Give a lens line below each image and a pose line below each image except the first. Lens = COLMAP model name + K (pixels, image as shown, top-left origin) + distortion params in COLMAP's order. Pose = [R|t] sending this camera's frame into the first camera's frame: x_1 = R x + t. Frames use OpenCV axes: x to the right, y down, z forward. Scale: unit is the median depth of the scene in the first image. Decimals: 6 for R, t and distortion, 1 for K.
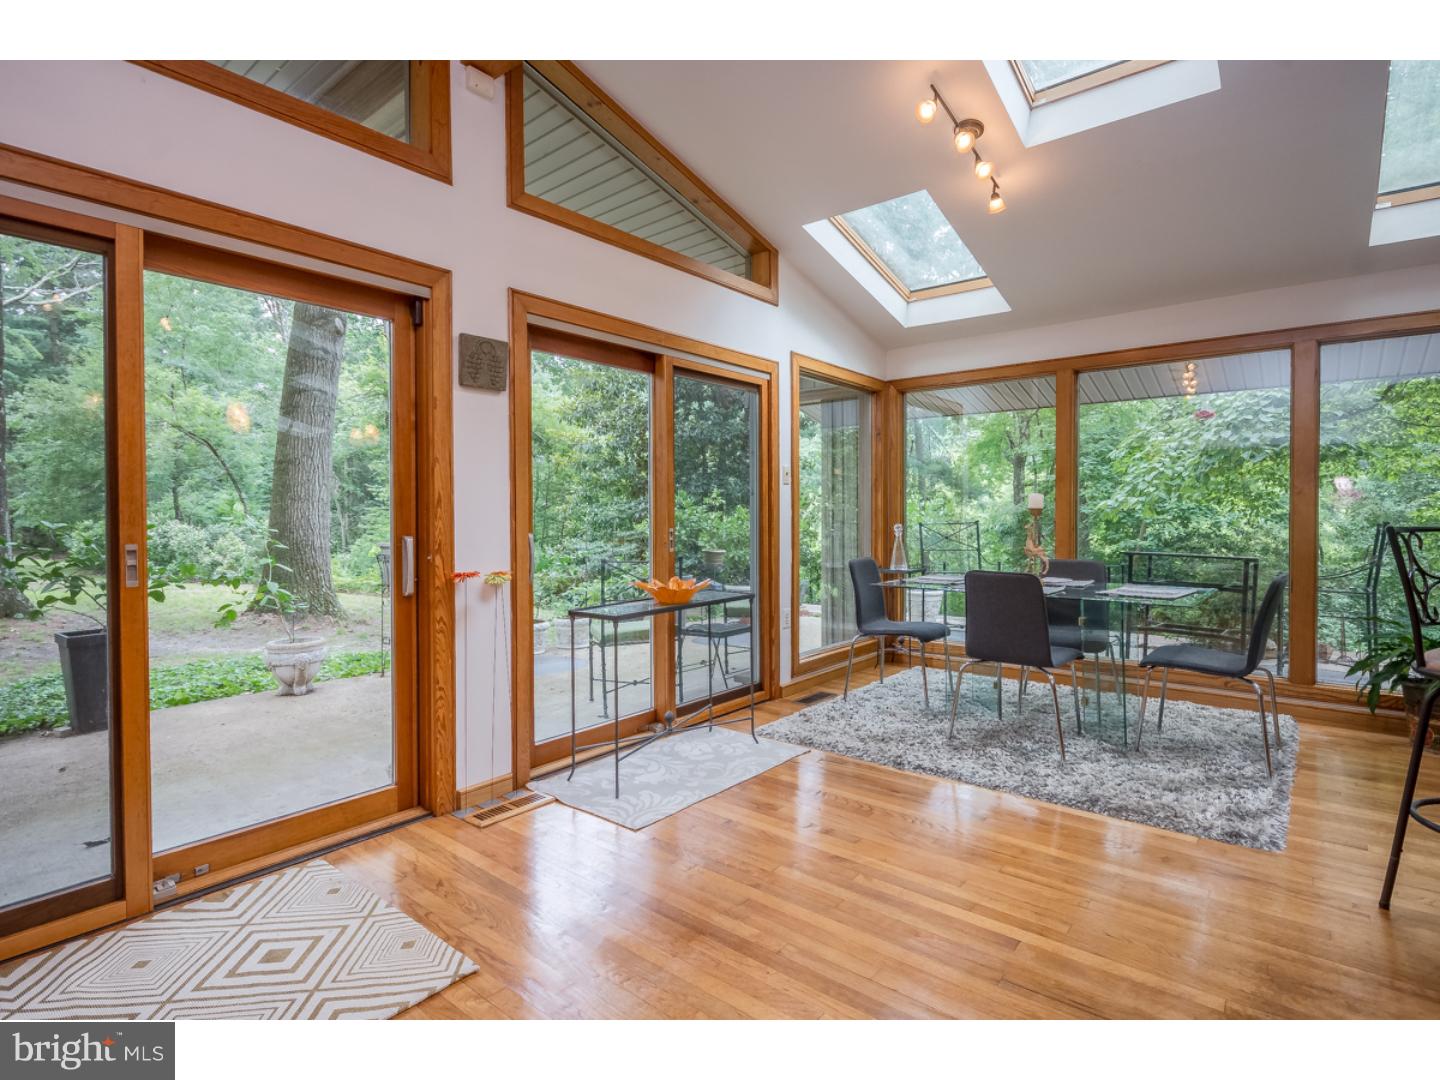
lens RADIAL K [[718.5, 0, 724.2], [0, 718.5, 530.8], [0, 0, 1]] dist [0.000129, -0.000237]
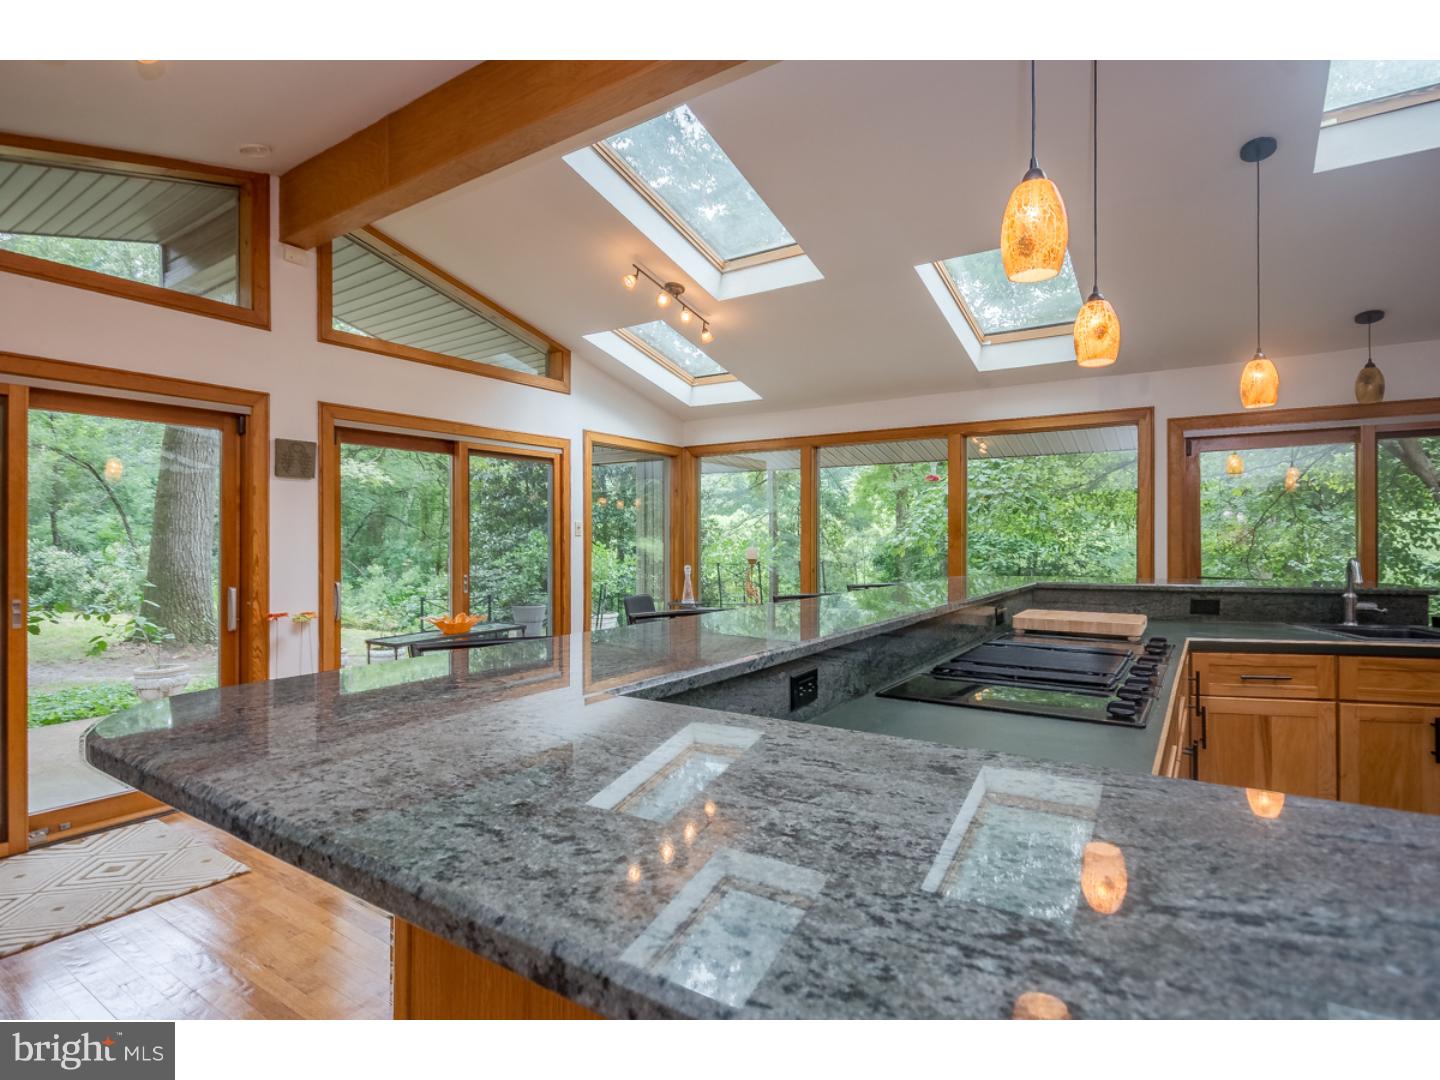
lens RADIAL K [[730.3, 0, 720.0], [0, 730.3, 540.0], [0, 0, 1]] dist [-0.000446, -0.000949]
pose [[0.996118, 0.002609, 0.087993, 0.225181], [-0.001032, 0.999838, -0.017958, -0.036460], [-0.088025, 0.017798, 0.995959, -0.290413]]
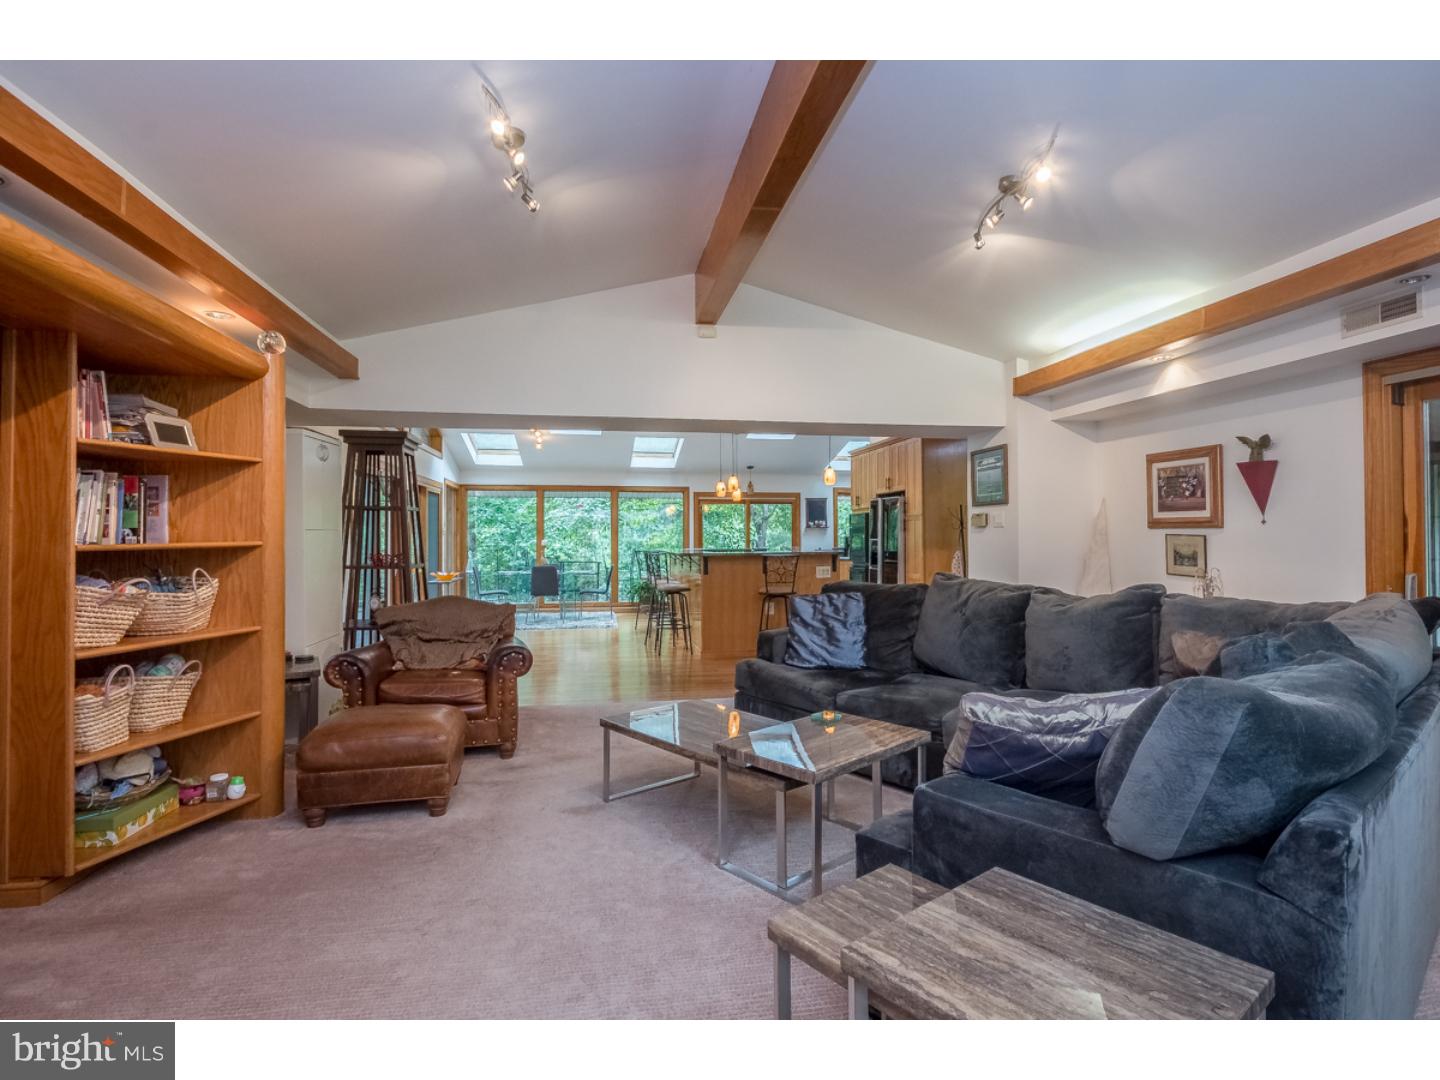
lens RADIAL K [[718.5, 0, 724.2], [0, 718.5, 530.8], [0, 0, 1]] dist [0.000129, -0.000237]
pose [[0.643084, 0.009380, 0.765738, -1.127367], [0.013926, 0.999616, -0.023940, -0.011933], [-0.765669, 0.026059, 0.642706, -1.202772]]
